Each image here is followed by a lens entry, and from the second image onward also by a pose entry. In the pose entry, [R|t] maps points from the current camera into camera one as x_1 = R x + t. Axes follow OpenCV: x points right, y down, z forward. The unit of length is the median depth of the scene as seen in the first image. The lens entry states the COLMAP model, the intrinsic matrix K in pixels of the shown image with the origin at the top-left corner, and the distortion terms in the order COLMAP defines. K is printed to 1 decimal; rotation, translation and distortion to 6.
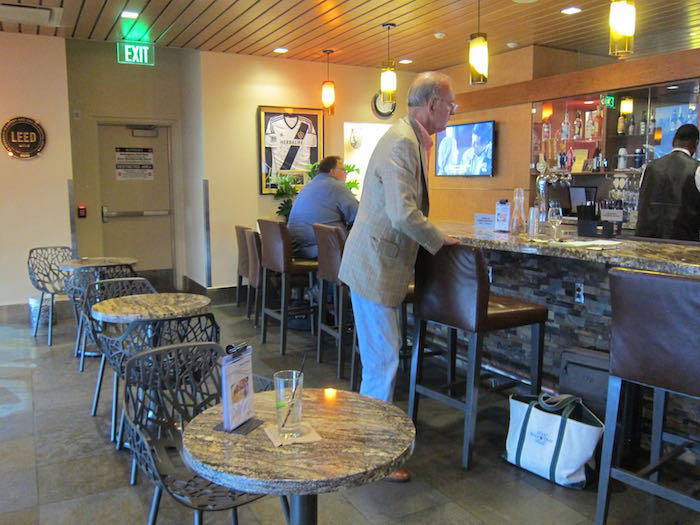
lens RADIAL K [[587.1, 0, 349.6], [0, 587.1, 261.6], [0, 0, 1]] dist [-0.060042, 0.033583]
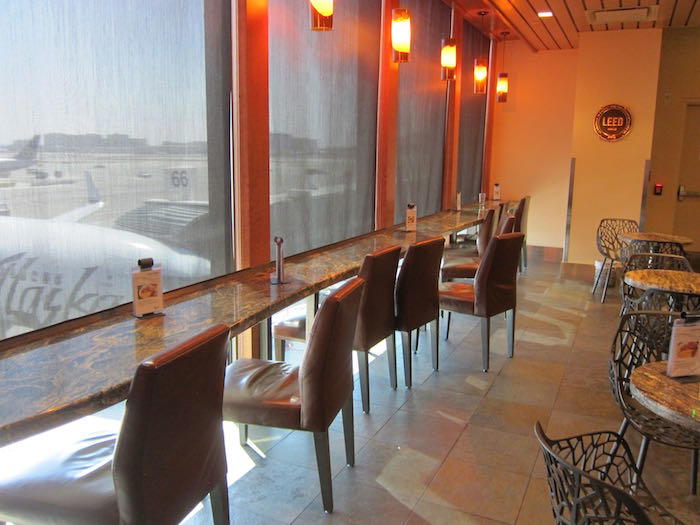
lens RADIAL K [[587.1, 0, 348.7], [0, 587.1, 261.3], [0, 0, 1]] dist [-0.060042, 0.033583]
pose [[0.573838, 0.159248, -0.803337, 0.117102], [-0.120517, 0.986654, 0.109499, -0.004597], [0.810053, 0.033981, 0.585372, -0.103688]]
